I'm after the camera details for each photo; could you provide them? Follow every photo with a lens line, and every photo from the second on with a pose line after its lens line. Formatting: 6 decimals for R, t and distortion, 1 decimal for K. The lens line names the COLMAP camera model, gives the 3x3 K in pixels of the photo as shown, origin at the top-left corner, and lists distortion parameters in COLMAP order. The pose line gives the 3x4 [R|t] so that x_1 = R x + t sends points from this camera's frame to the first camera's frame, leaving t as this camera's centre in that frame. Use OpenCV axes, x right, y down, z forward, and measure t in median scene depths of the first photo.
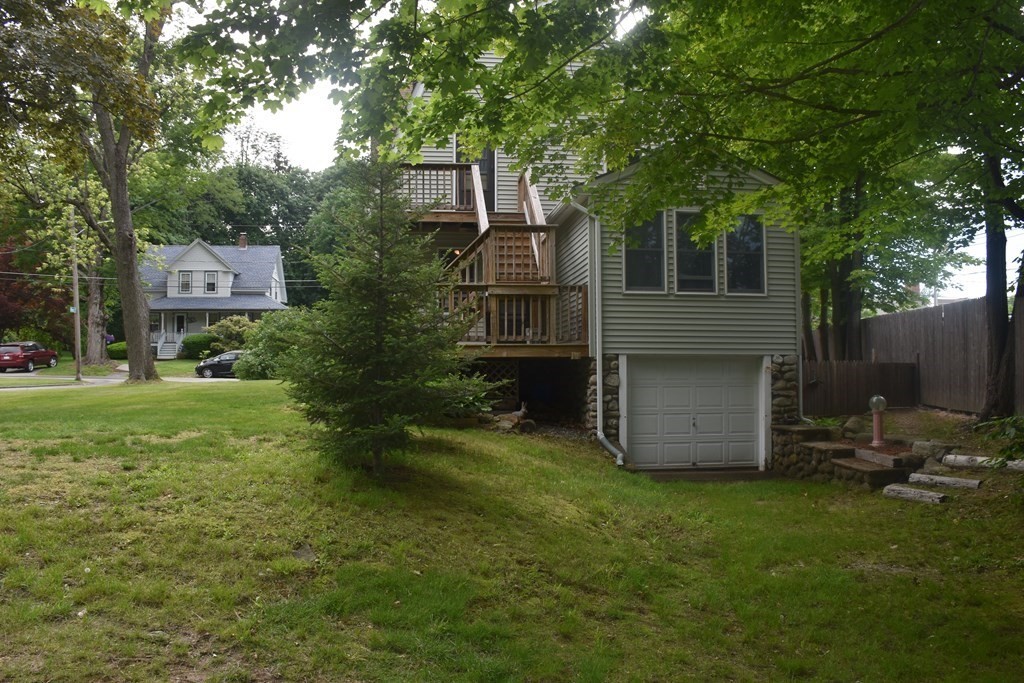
lens RADIAL K [[766.5, 0, 542.1], [0, 766.5, 342.0], [0, 0, 1]] dist [-0.098065, 0.007080]
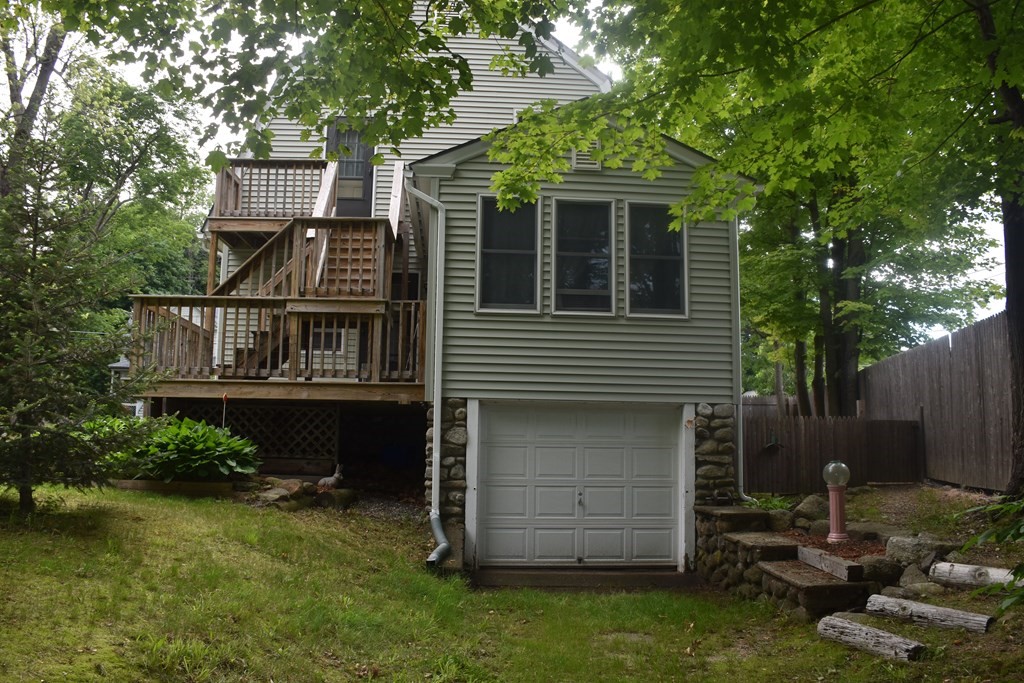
lens RADIAL K [[794.6, 0, 512.0], [0, 794.6, 341.5], [0, 0, 1]] dist [-0.131188, 0.062915]
pose [[0.997616, 0.008141, -0.068531, 0.190938], [-0.014246, 0.995924, -0.089066, 0.028237], [0.067527, 0.089830, 0.993665, 0.279976]]
